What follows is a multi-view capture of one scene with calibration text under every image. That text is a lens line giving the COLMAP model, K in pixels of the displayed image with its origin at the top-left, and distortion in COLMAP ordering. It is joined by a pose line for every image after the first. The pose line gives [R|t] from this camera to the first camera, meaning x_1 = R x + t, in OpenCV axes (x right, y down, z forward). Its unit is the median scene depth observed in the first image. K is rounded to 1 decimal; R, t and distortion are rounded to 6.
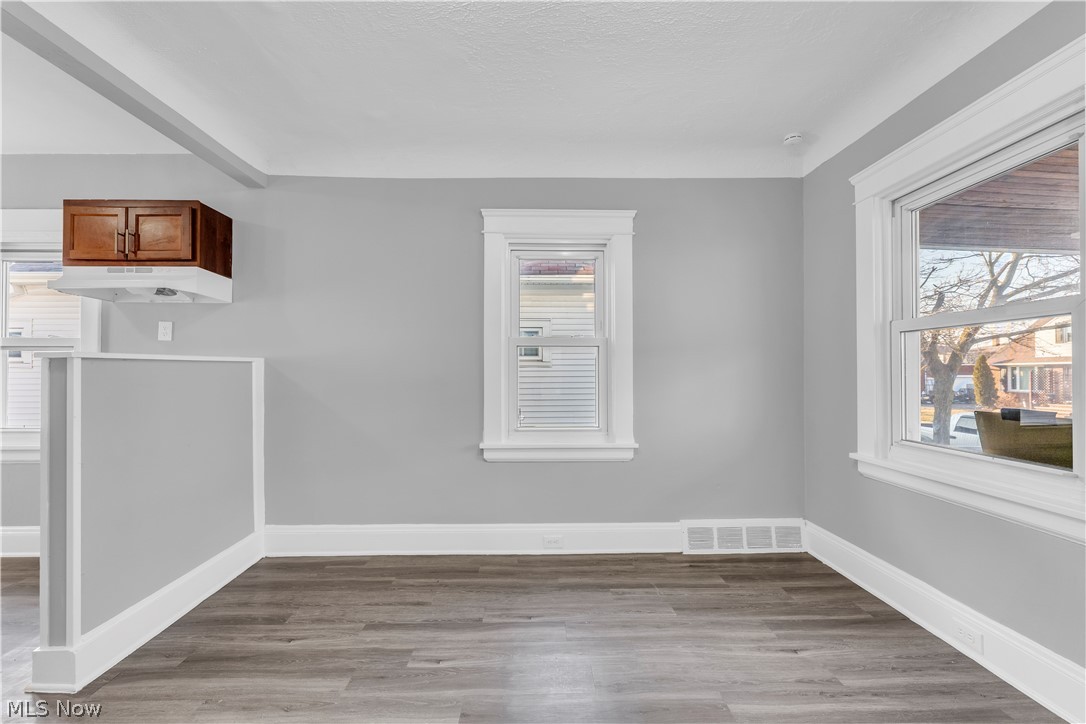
lens RADIAL K [[439.8, 0, 537.3], [0, 439.8, 371.7], [0, 0, 1]] dist [-0.002012, -0.001180]
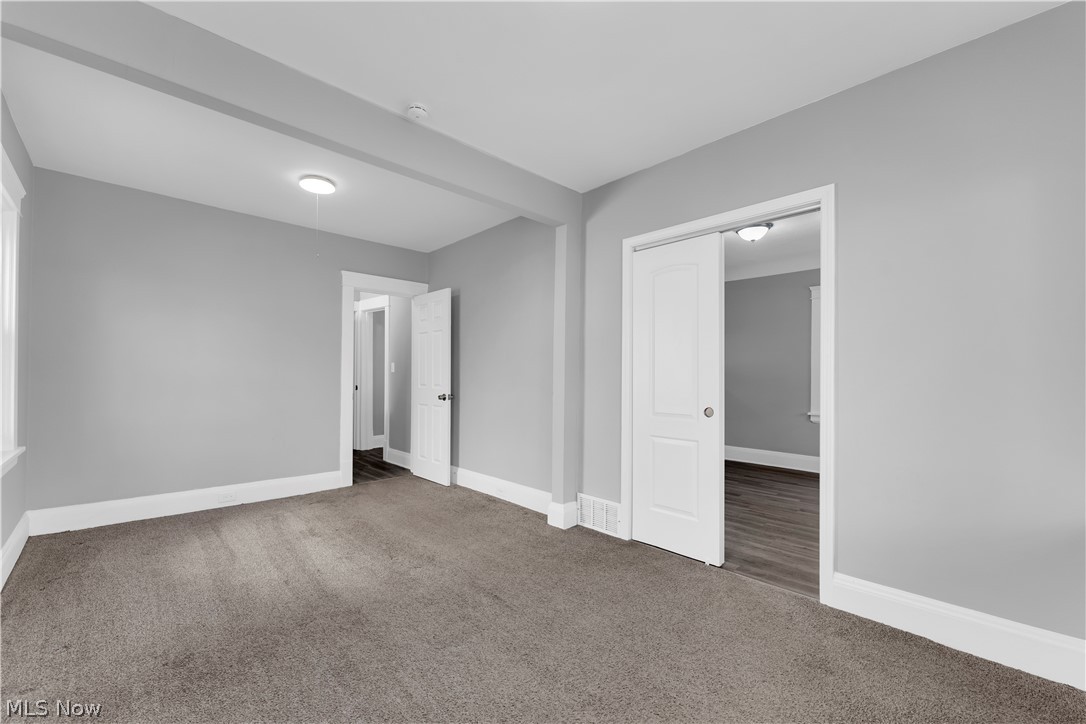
lens RADIAL K [[439.8, 0, 537.3], [0, 439.8, 371.7], [0, 0, 1]] dist [-0.002012, -0.001180]
pose [[0.679237, 0.001601, -0.733918, 0.544609], [-0.005635, 0.999980, -0.003033, 0.002183], [0.733898, 0.006196, 0.679232, -1.328225]]
